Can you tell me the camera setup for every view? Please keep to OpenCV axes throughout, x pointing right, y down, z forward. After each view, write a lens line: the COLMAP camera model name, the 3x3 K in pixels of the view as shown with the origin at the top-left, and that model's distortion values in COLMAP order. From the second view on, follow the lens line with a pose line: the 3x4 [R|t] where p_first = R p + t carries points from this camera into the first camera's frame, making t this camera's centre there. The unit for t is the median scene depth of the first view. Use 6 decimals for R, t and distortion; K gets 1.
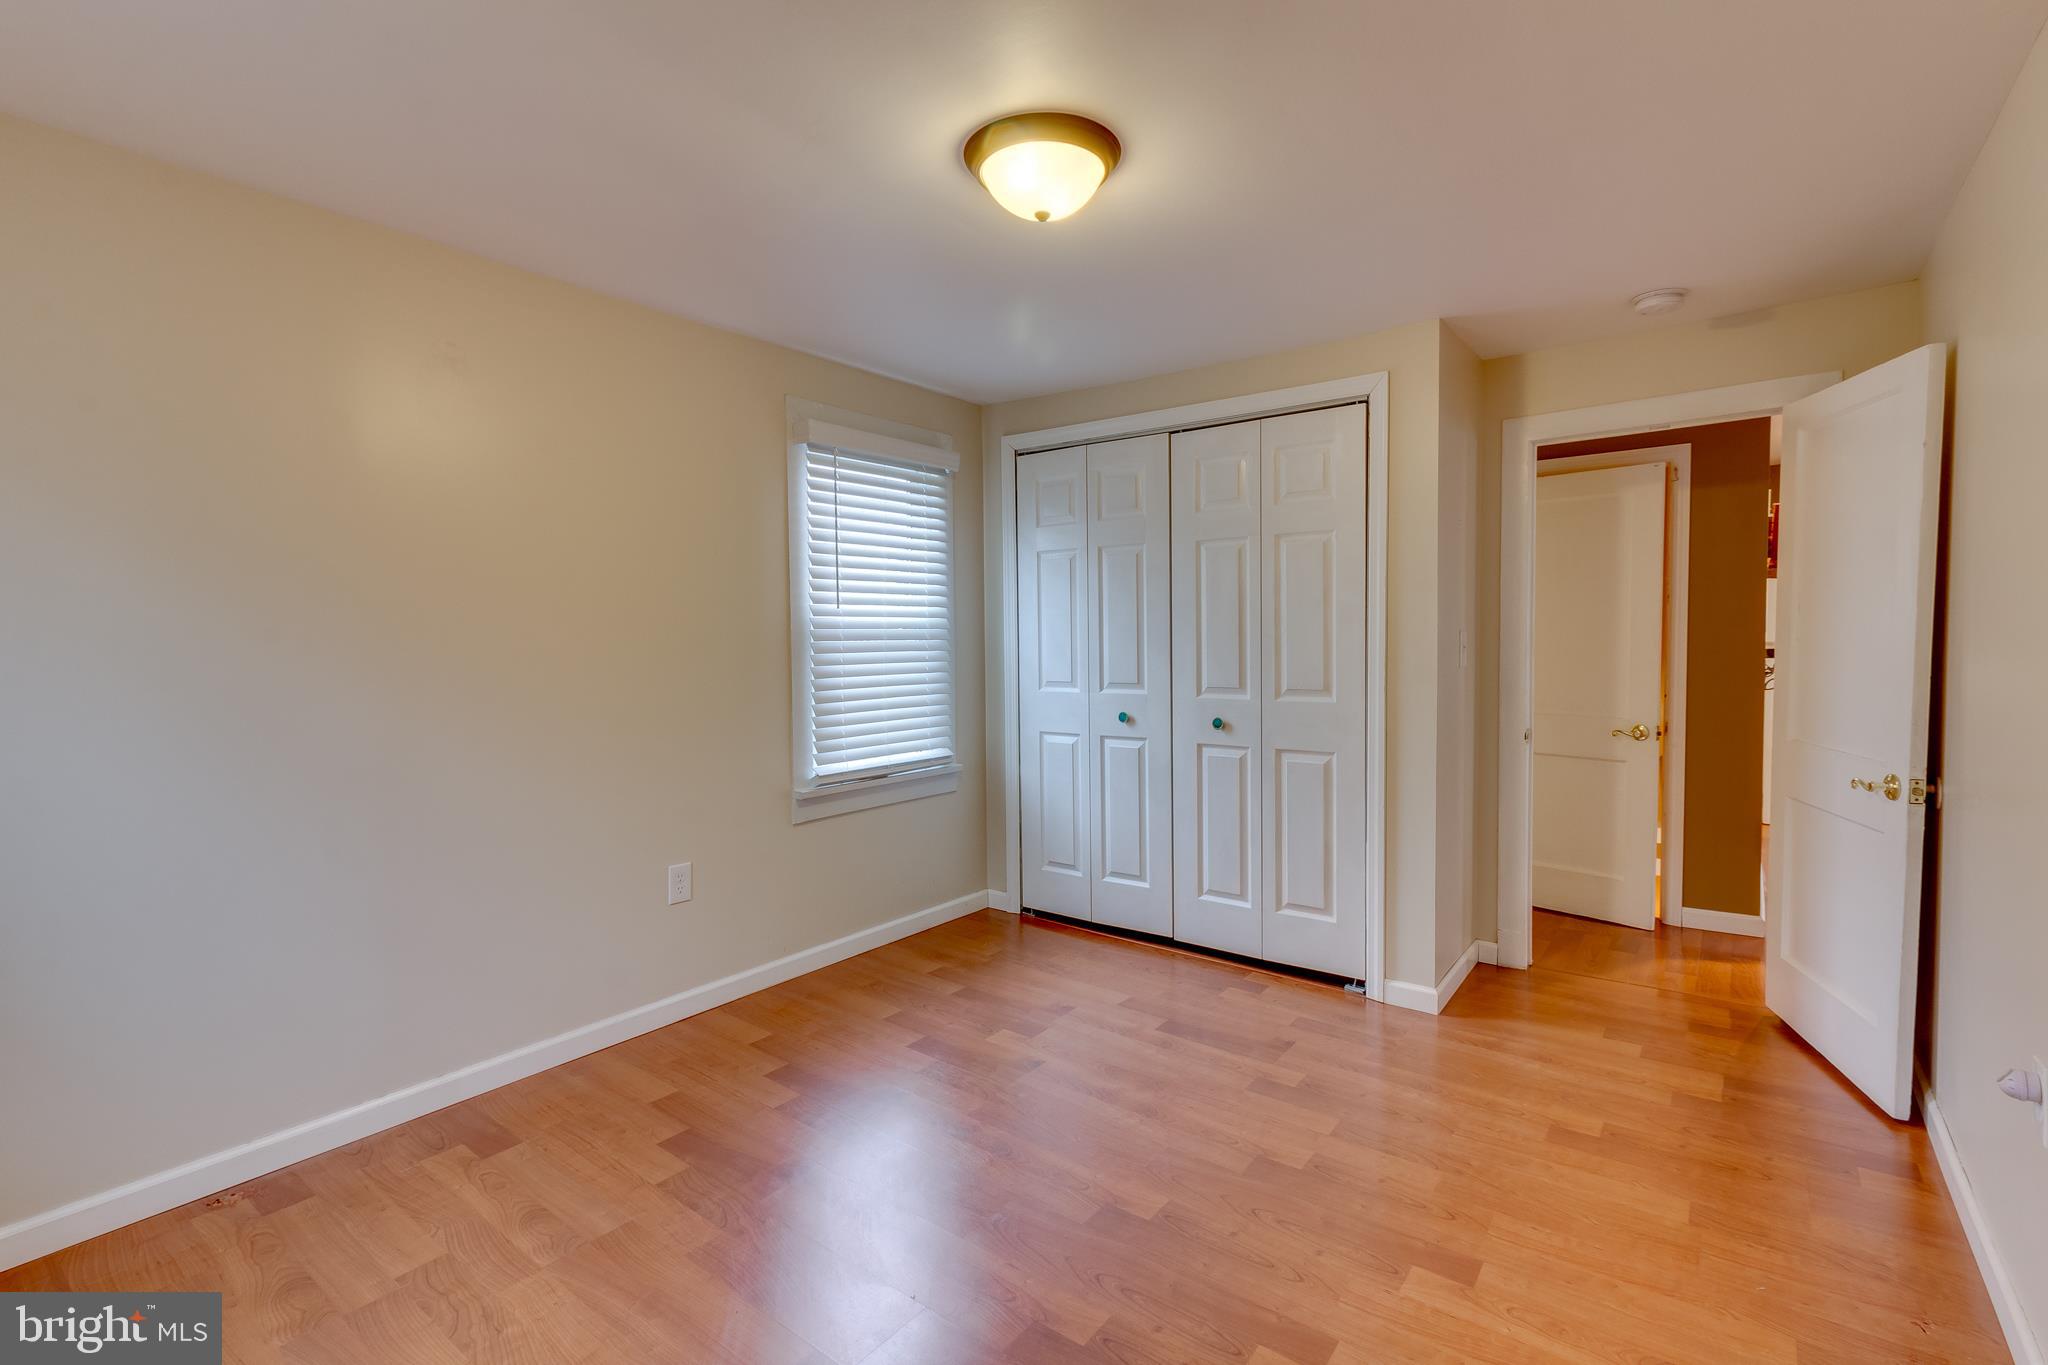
lens RADIAL K [[940.1, 0, 1017.4], [0, 940.1, 681.8], [0, 0, 1]] dist [0.002030, 0.000320]
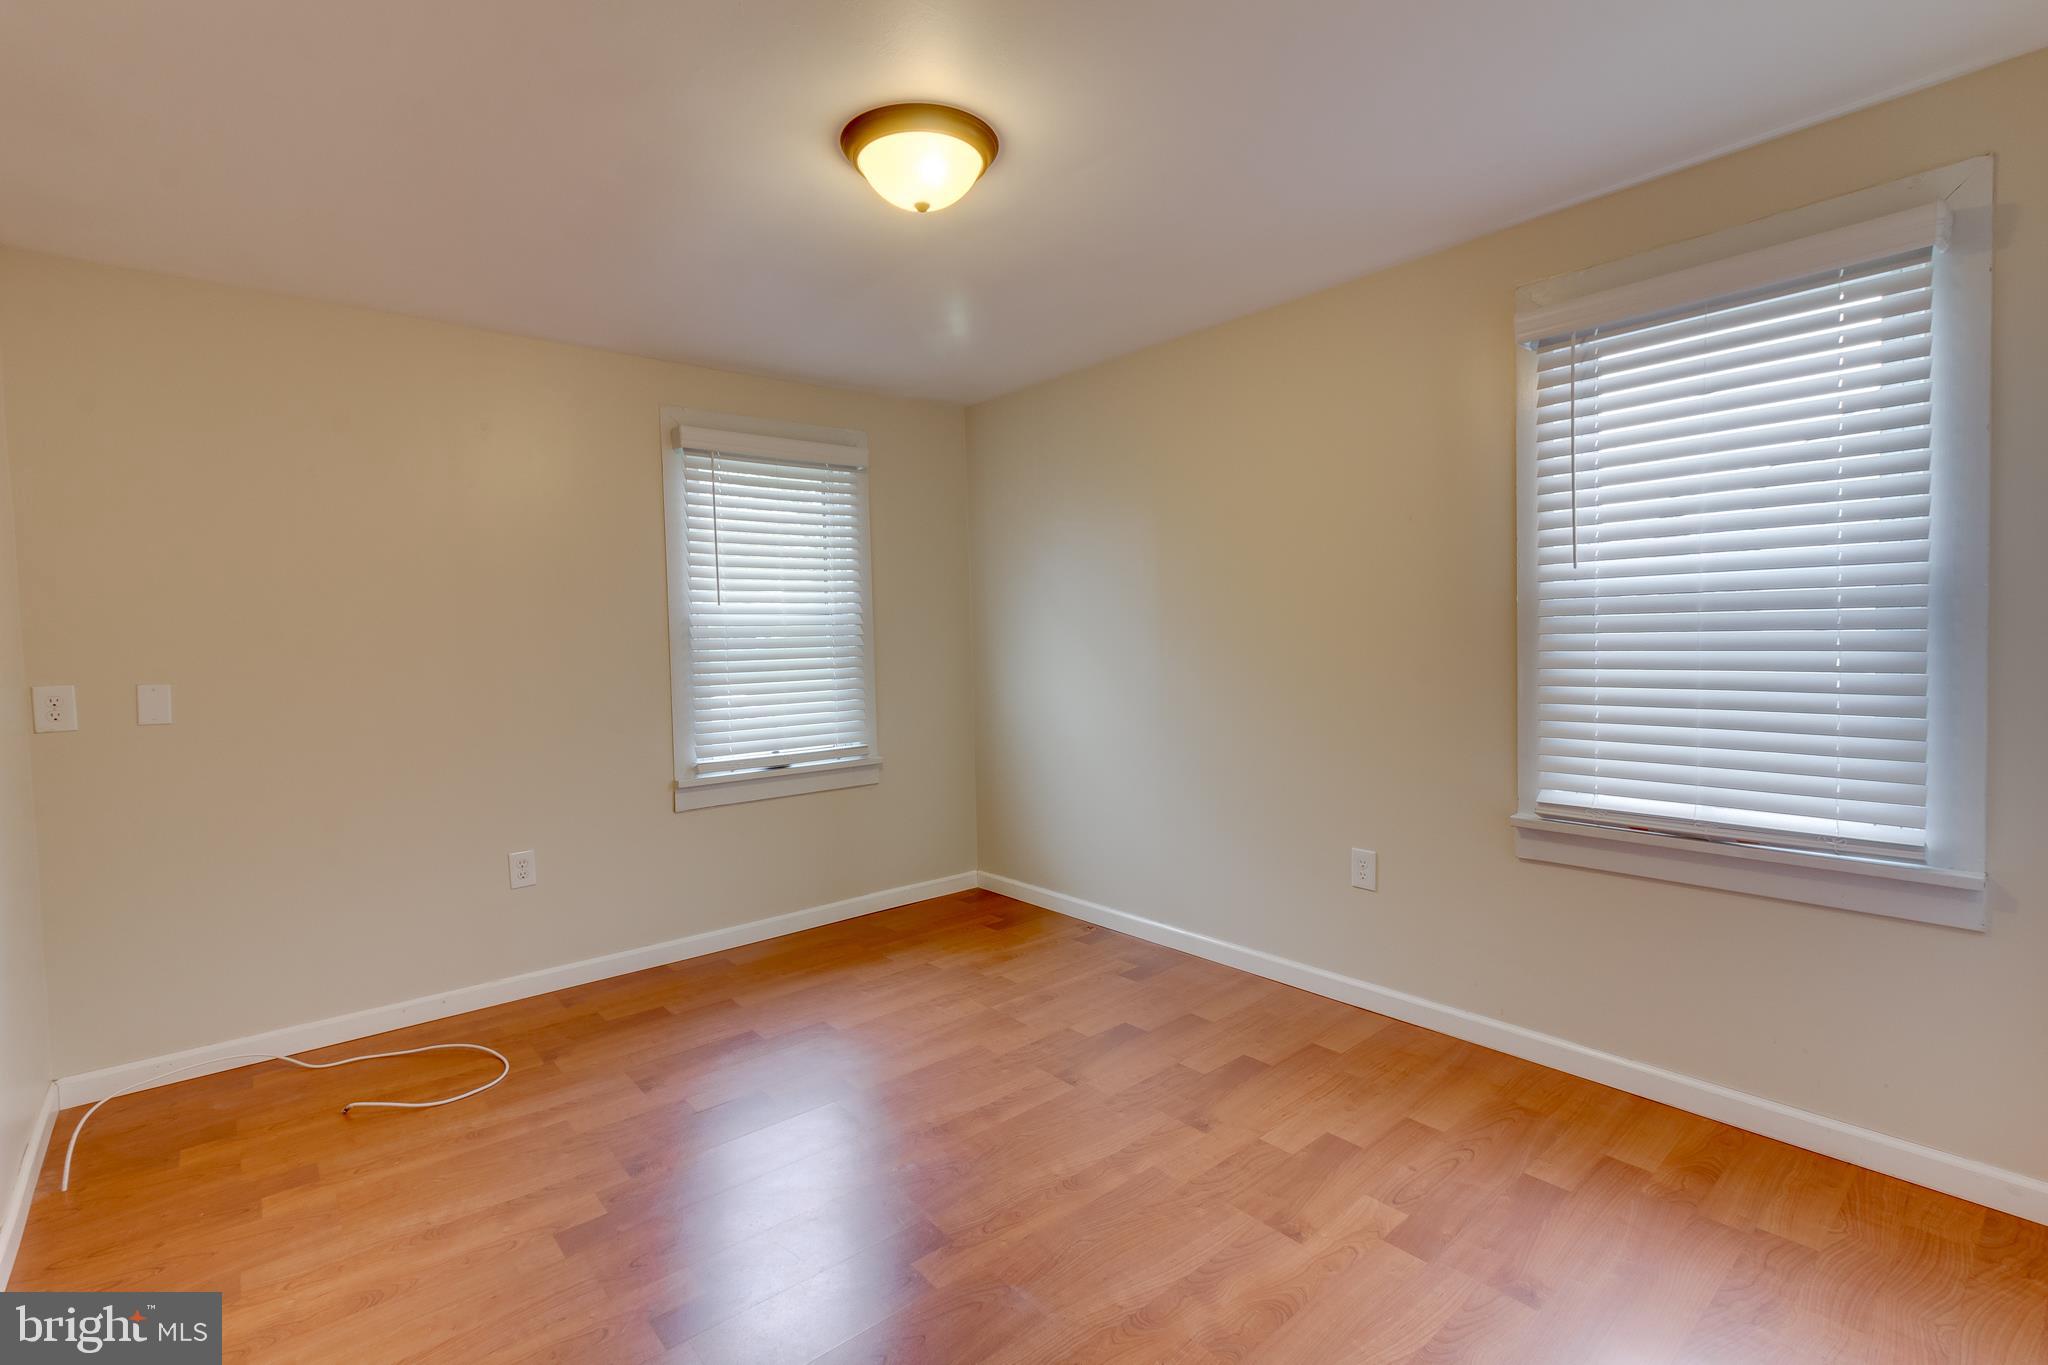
lens RADIAL K [[940.1, 0, 1017.9], [0, 940.1, 686.0], [0, 0, 1]] dist [0.002030, 0.000320]
pose [[-0.216670, 0.073364, -0.973484, 0.607367], [-0.018417, 0.996688, 0.079212, -0.041565], [0.976071, 0.035091, -0.214601, 0.799511]]
